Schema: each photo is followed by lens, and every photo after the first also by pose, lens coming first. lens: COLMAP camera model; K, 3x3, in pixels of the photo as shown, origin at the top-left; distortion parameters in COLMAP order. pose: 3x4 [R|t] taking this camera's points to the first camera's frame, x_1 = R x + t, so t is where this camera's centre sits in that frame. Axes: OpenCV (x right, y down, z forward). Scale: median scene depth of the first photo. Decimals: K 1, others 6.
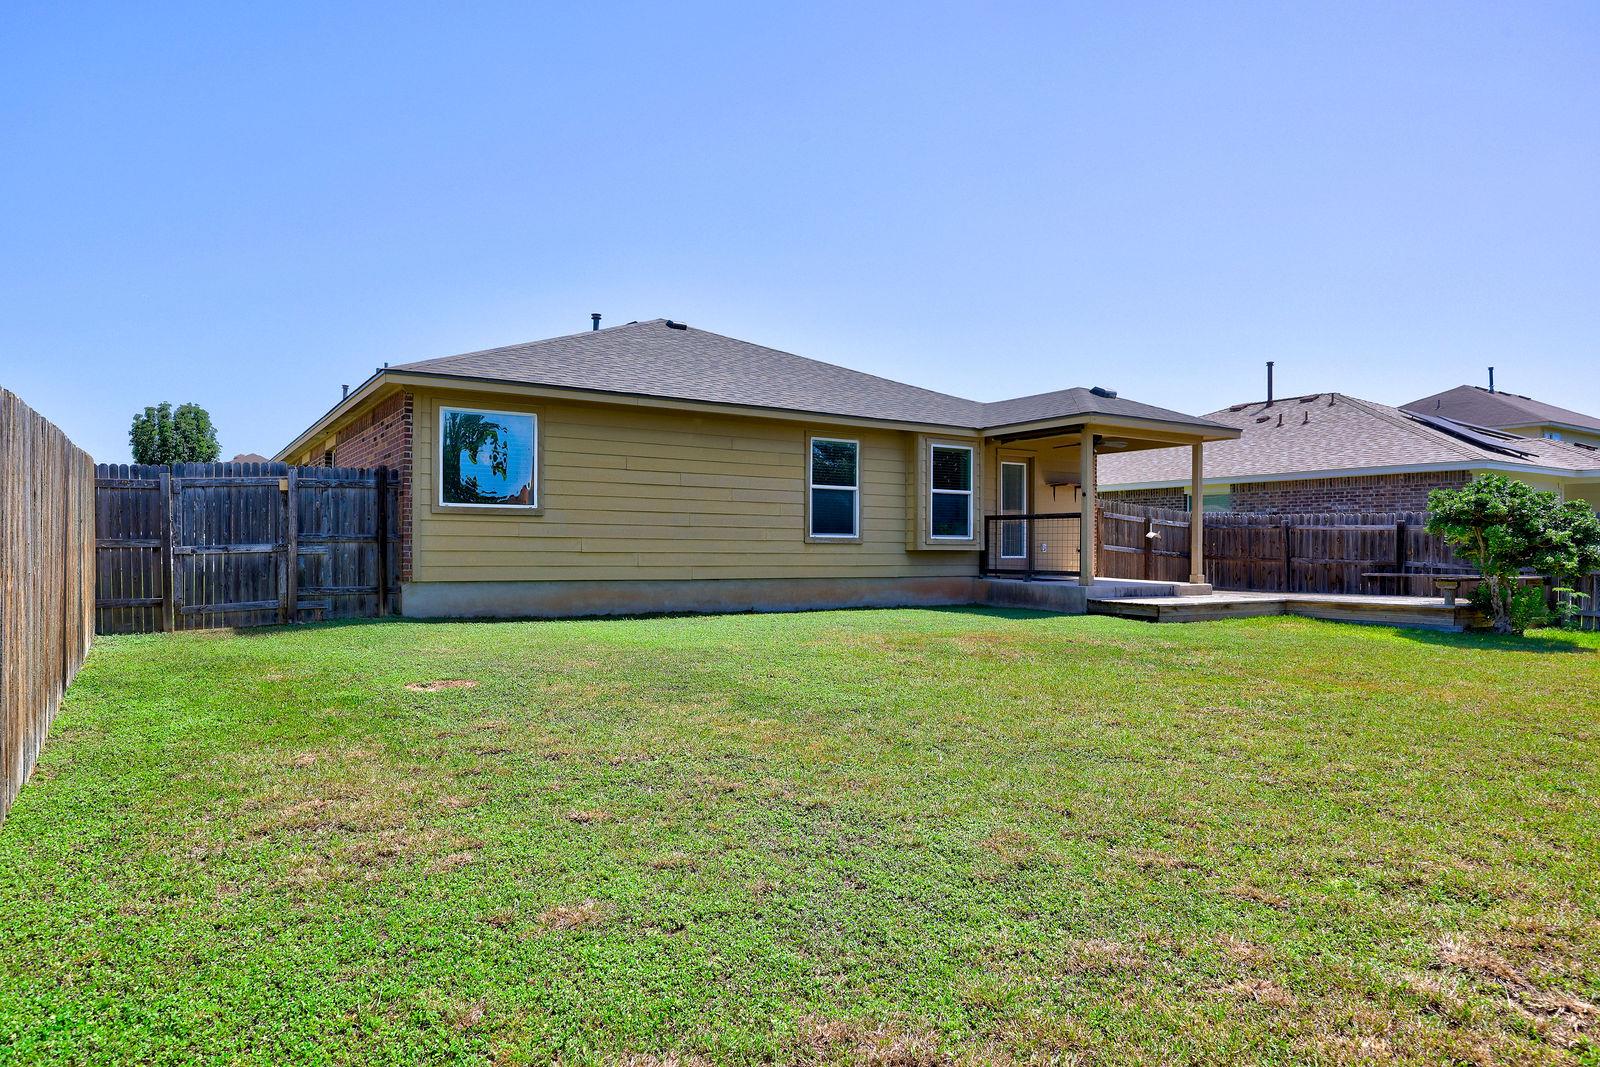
lens RADIAL K [[995.2, 0, 805.4], [0, 995.2, 534.9], [0, 0, 1]] dist [0.022834, 0.000546]
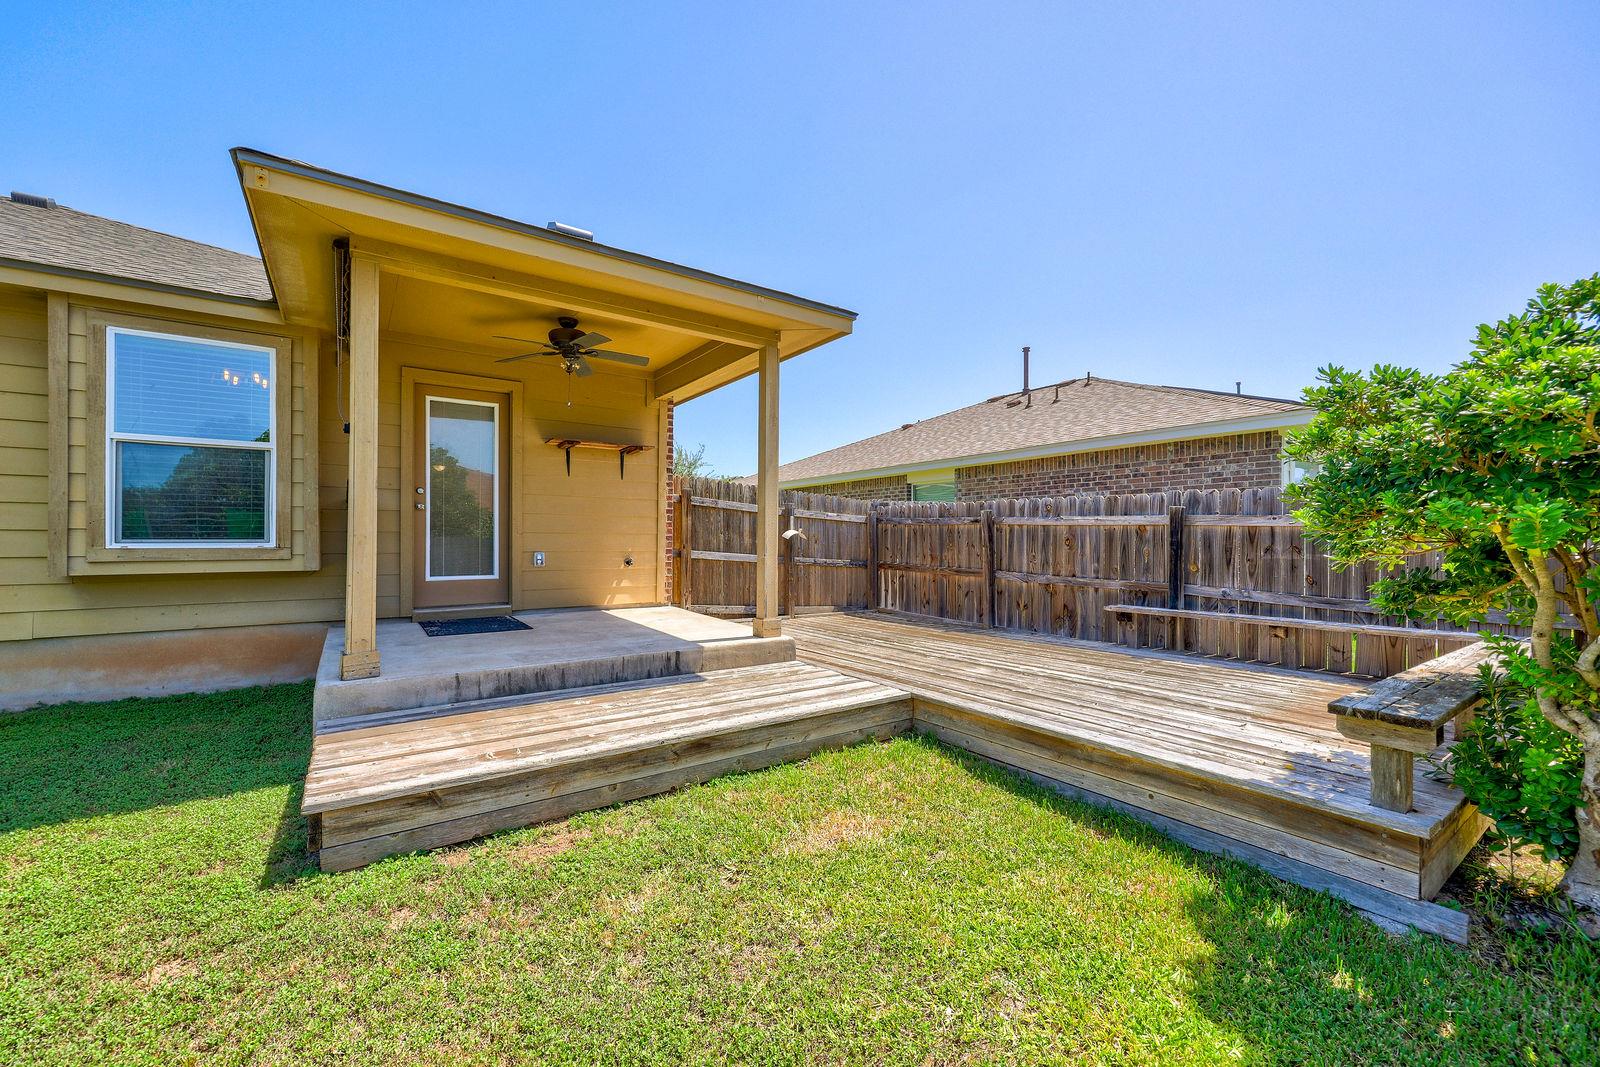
lens RADIAL K [[639.5, 0, 791.9], [0, 639.5, 540.0], [0, 0, 1]] dist [0.002868, -0.000050]
pose [[0.999772, -0.003391, 0.021103, 0.356997], [0.003111, 0.999907, 0.013306, -0.001802], [-0.021146, -0.013237, 0.999689, 0.620708]]
